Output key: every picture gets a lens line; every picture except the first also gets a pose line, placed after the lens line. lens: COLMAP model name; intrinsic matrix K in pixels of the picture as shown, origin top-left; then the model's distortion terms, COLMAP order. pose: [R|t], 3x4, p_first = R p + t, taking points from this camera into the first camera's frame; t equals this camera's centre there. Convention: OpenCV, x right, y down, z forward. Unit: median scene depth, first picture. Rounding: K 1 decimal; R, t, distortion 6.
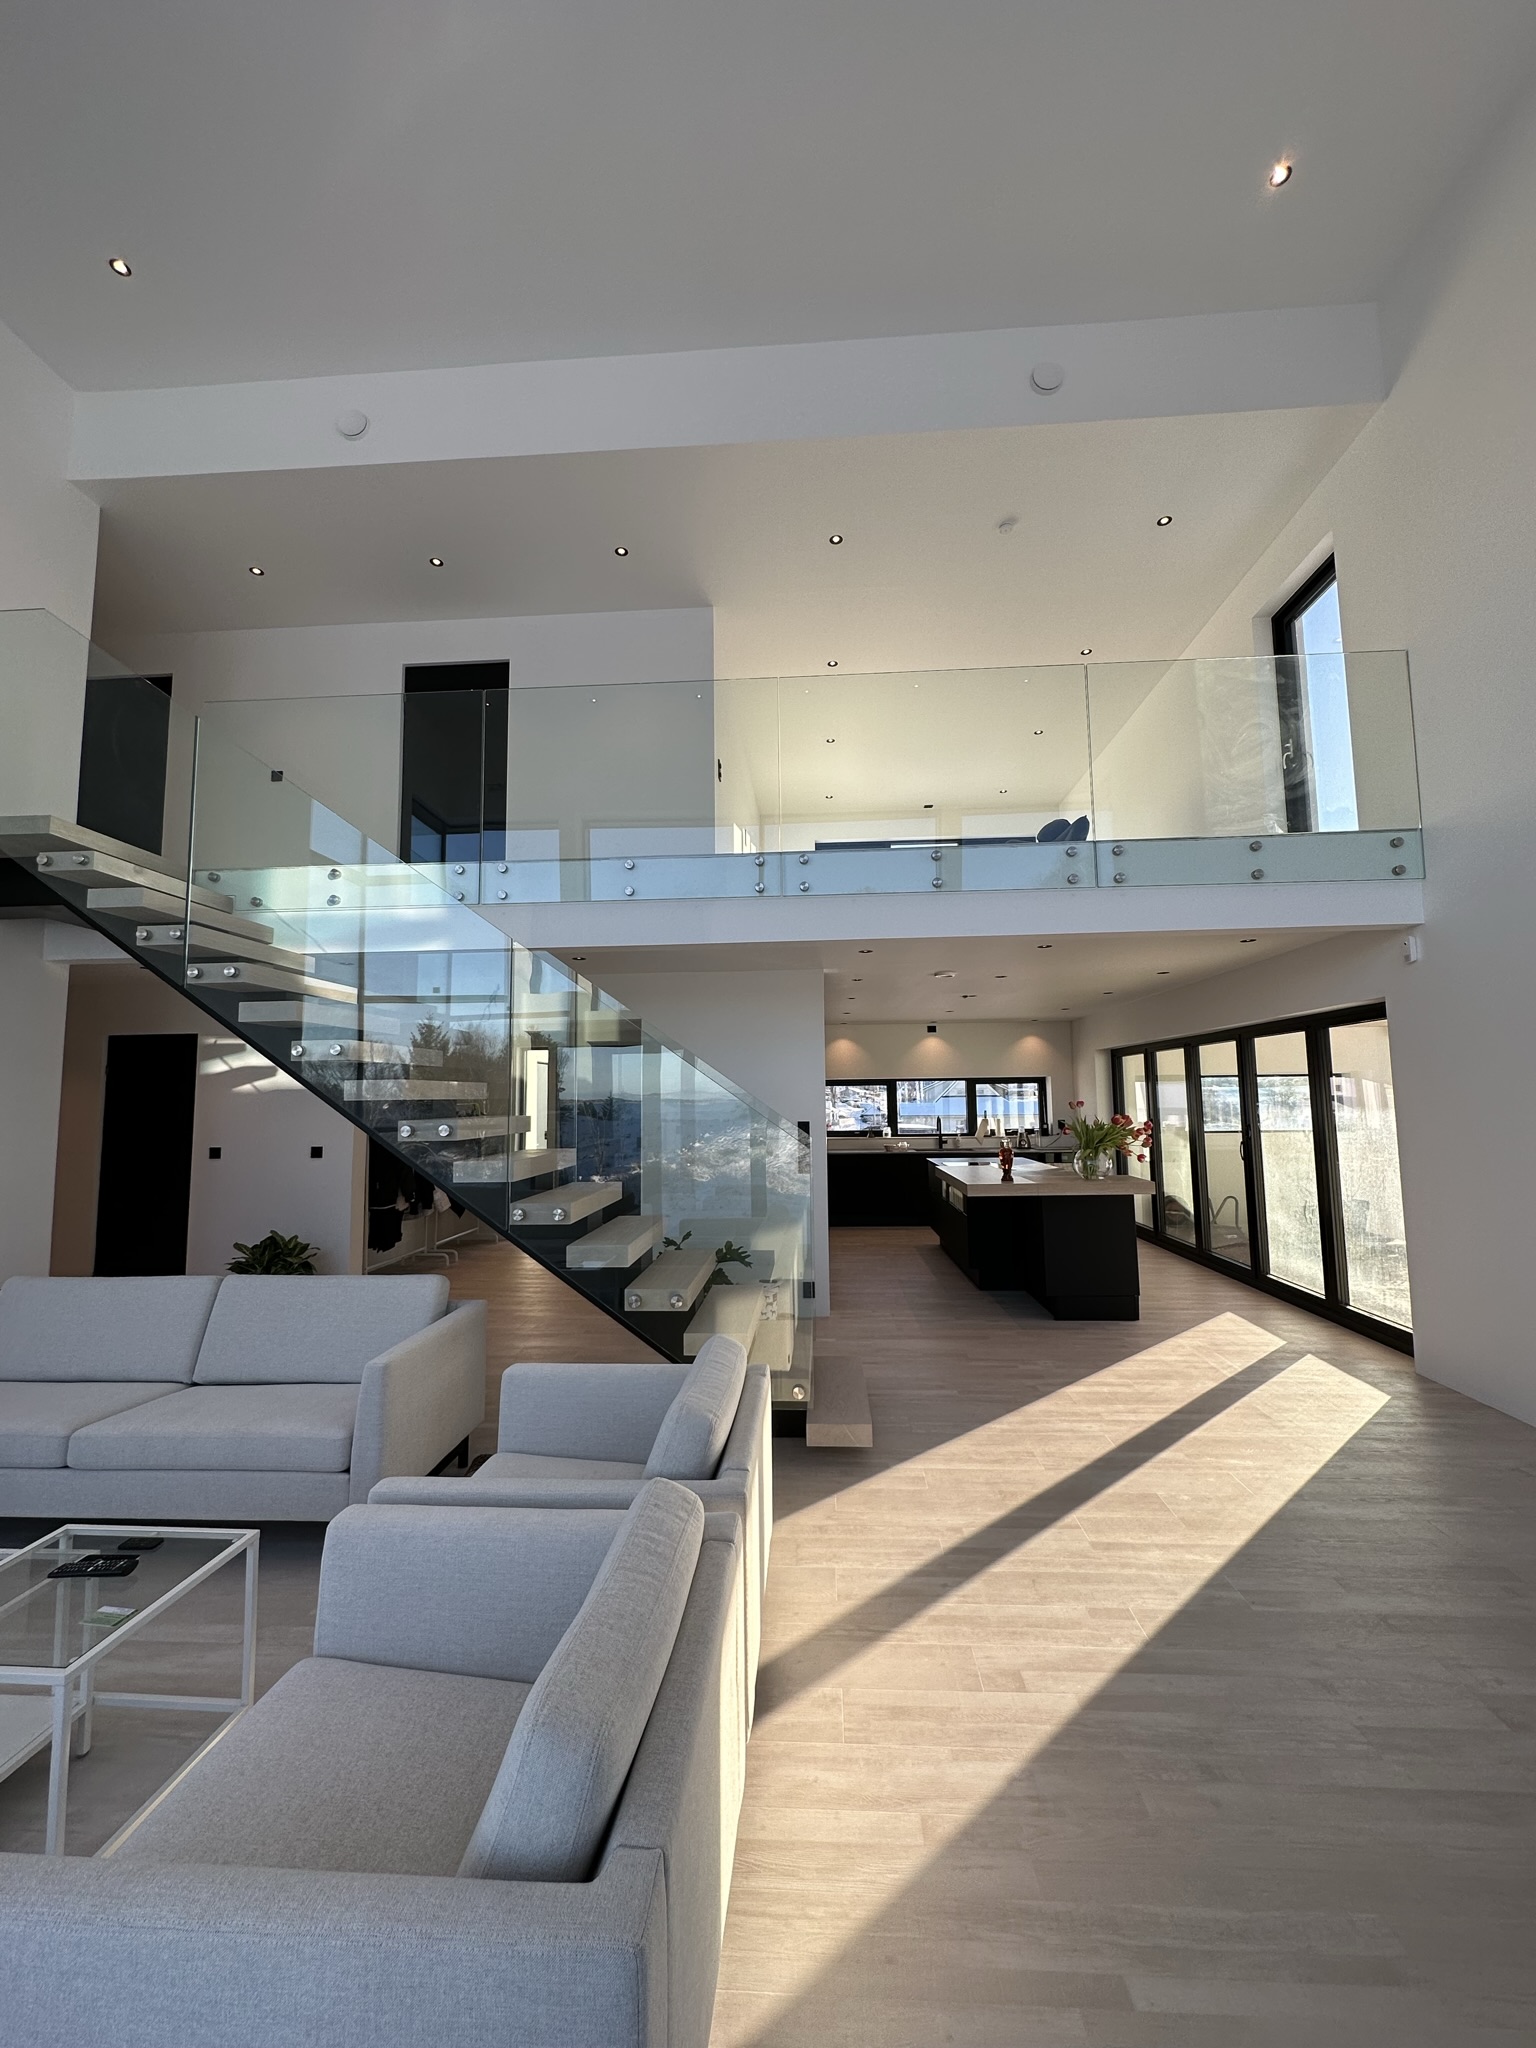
lens RADIAL K [[819.4, 0, 768.0], [0, 819.4, 1024.0], [0, 0, 1]] dist [0.010158, 0.000093]
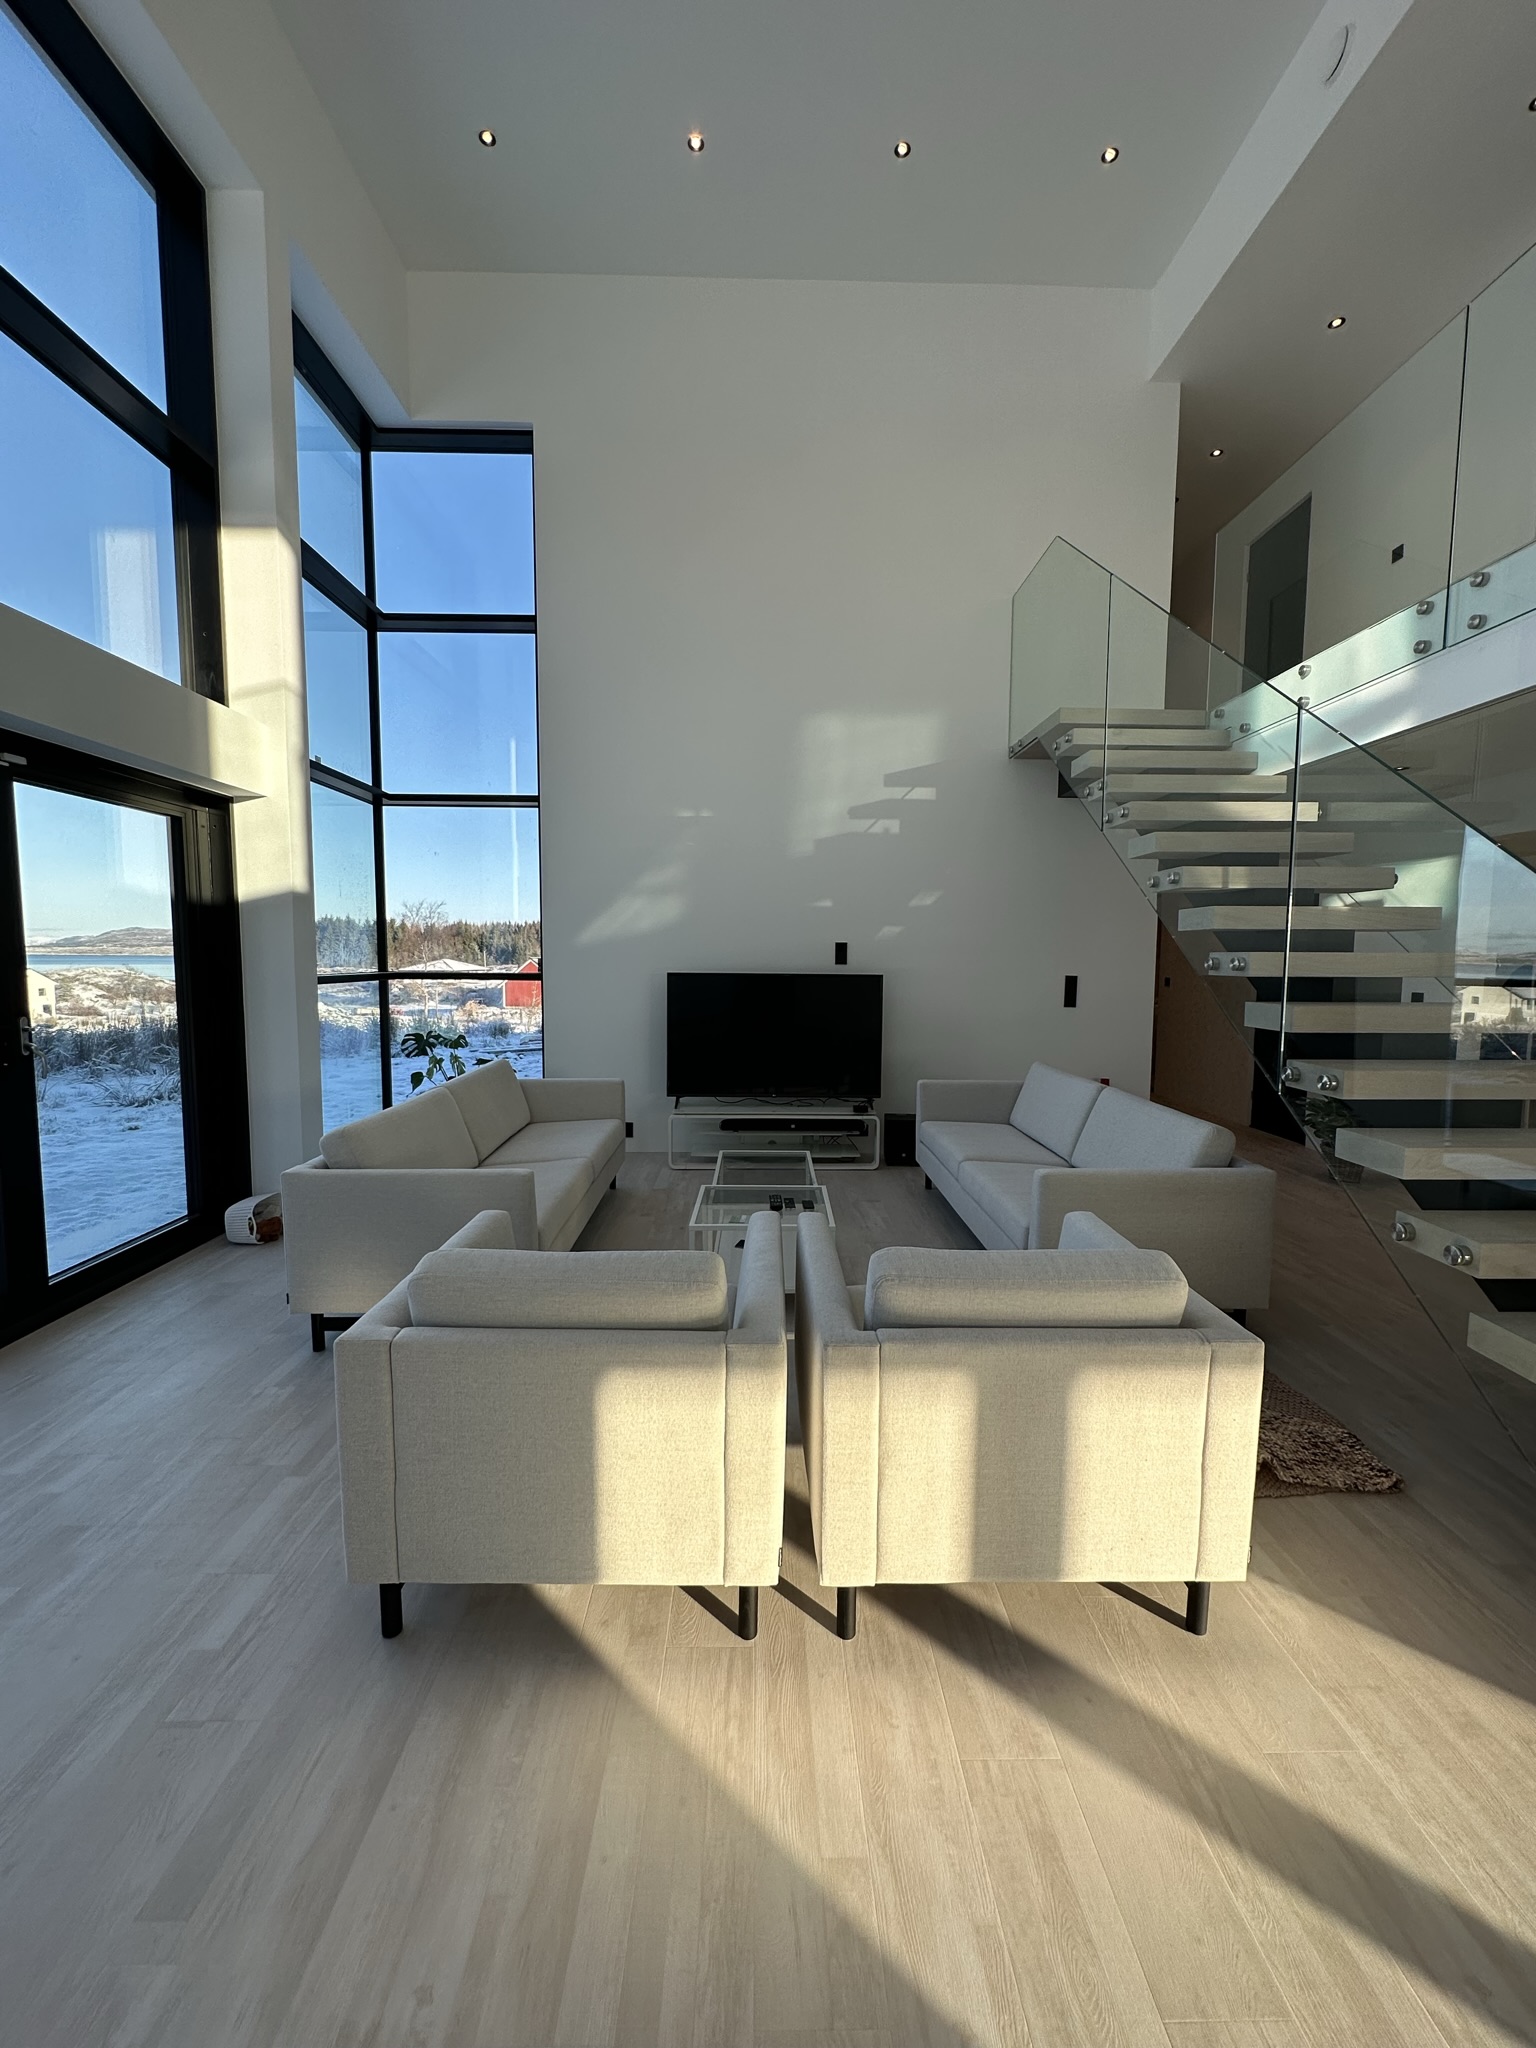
lens RADIAL K [[820.3, 0, 768.0], [0, 820.3, 1024.0], [0, 0, 1]] dist [0.001657, 0.000123]
pose [[0.080527, 0.095540, -0.992163, 0.786644], [0.083451, 0.991255, 0.102226, 0.122747], [0.993253, -0.091029, 0.071850, 0.870933]]
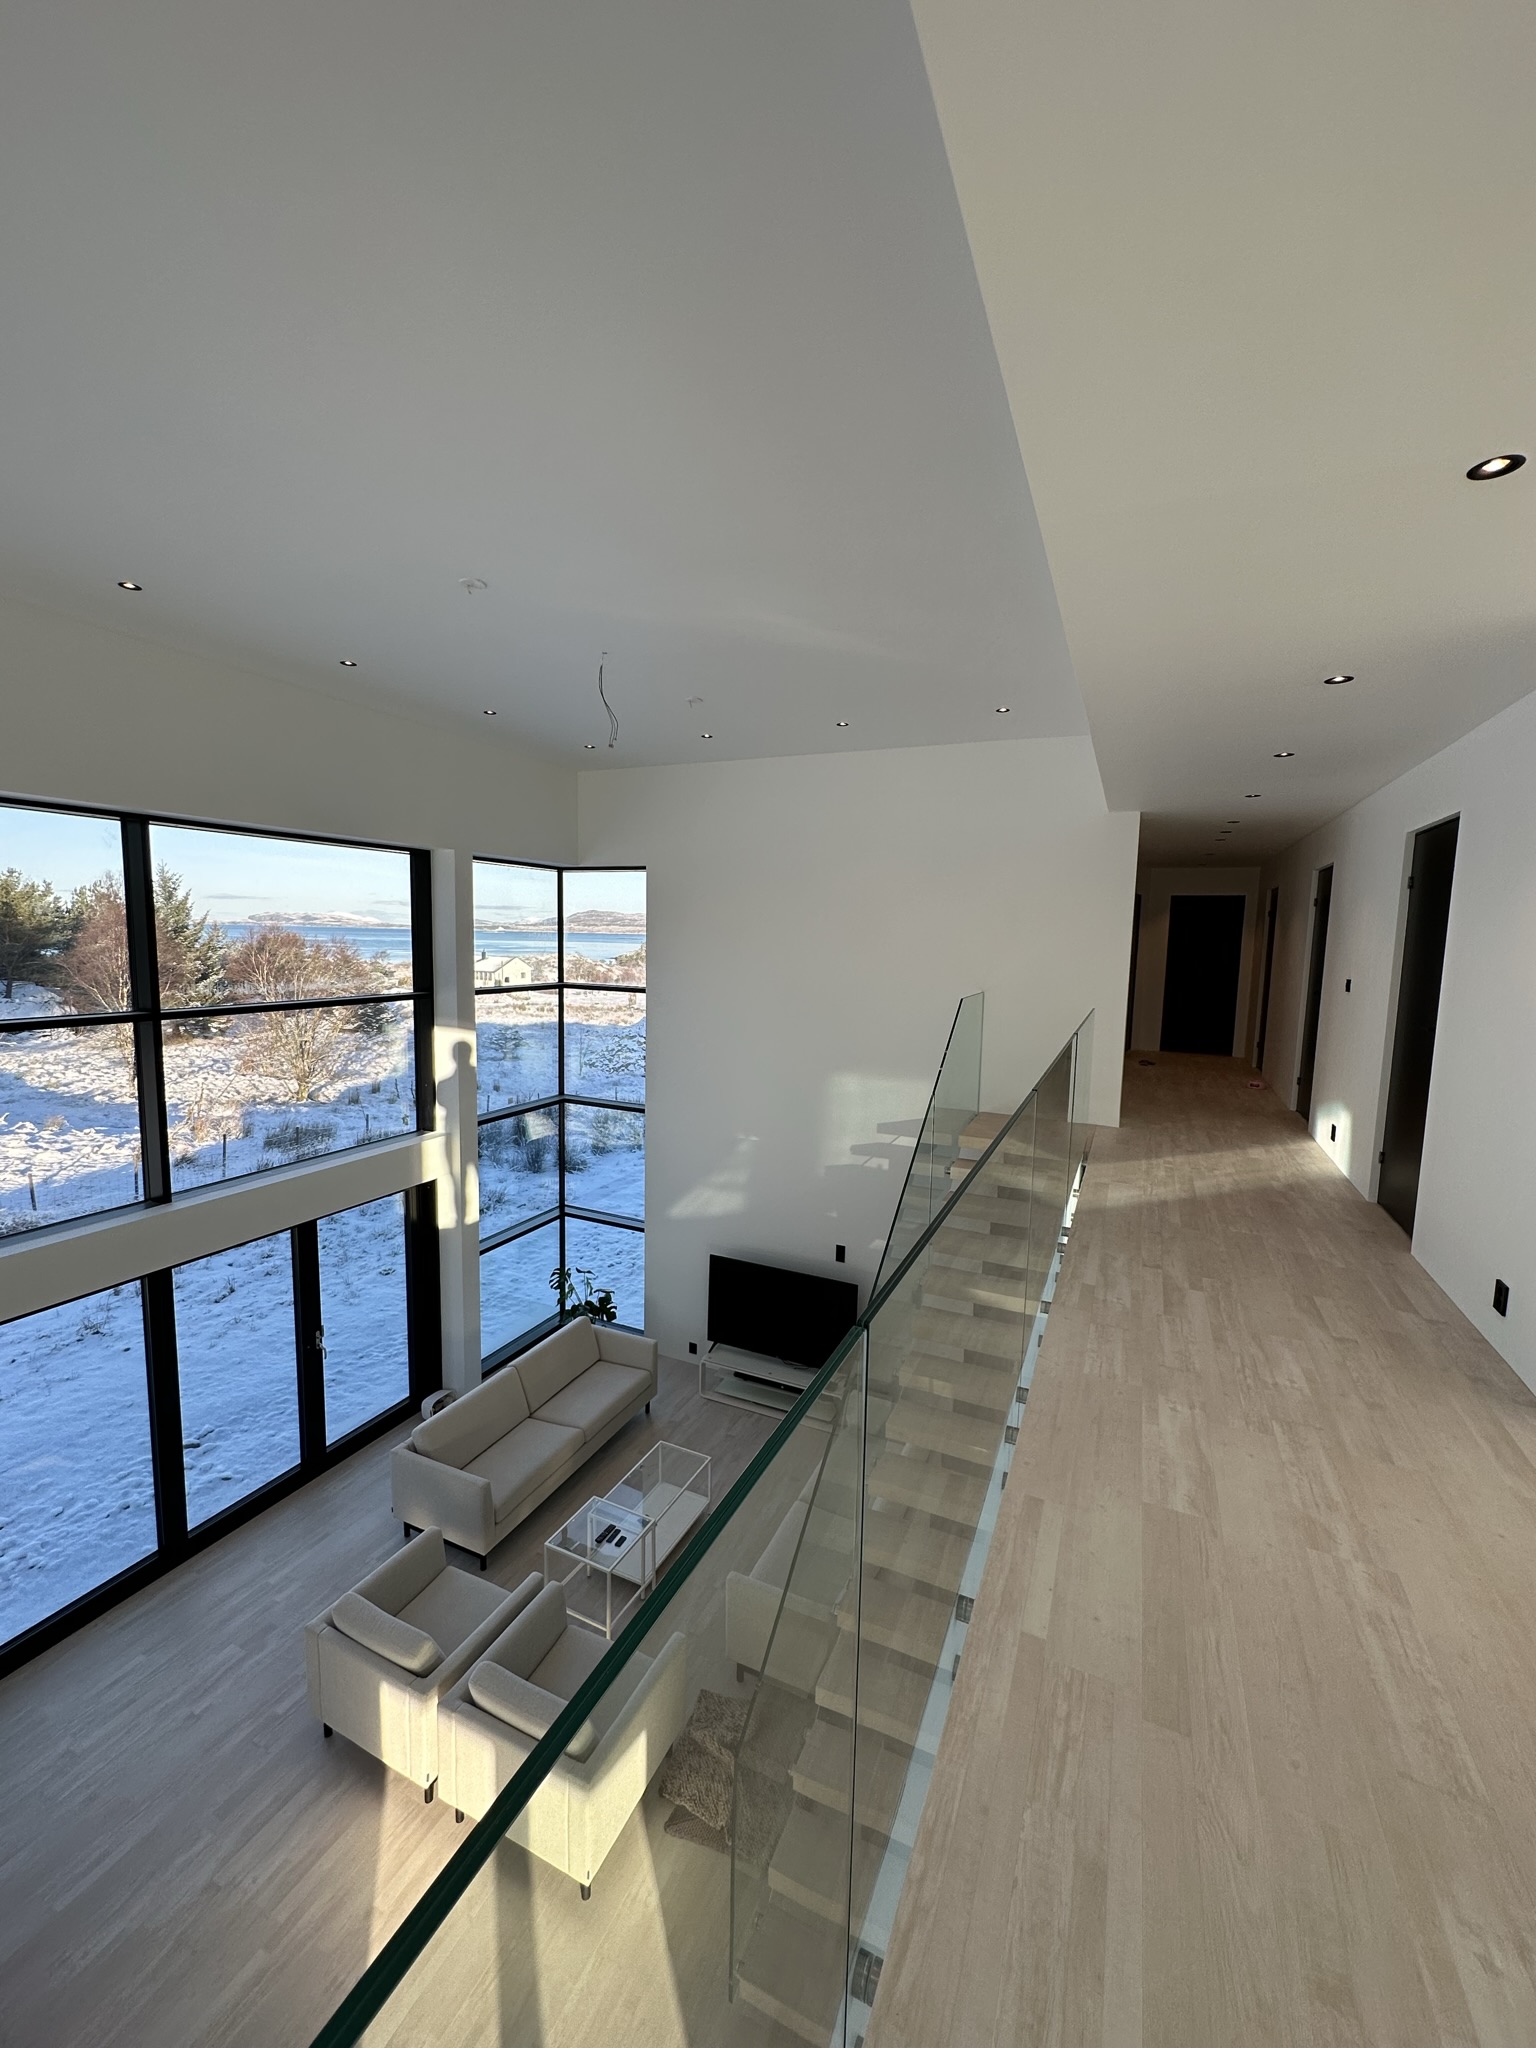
lens RADIAL K [[801.9, 0, 768.0], [0, 801.9, 1024.0], [0, 0, 1]] dist [-0.002235, -0.000466]
pose [[-0.351679, 0.104711, -0.930246, 1.393857], [0.057235, 0.994270, 0.090280, -1.316044], [0.934369, -0.021493, -0.355657, 2.501140]]
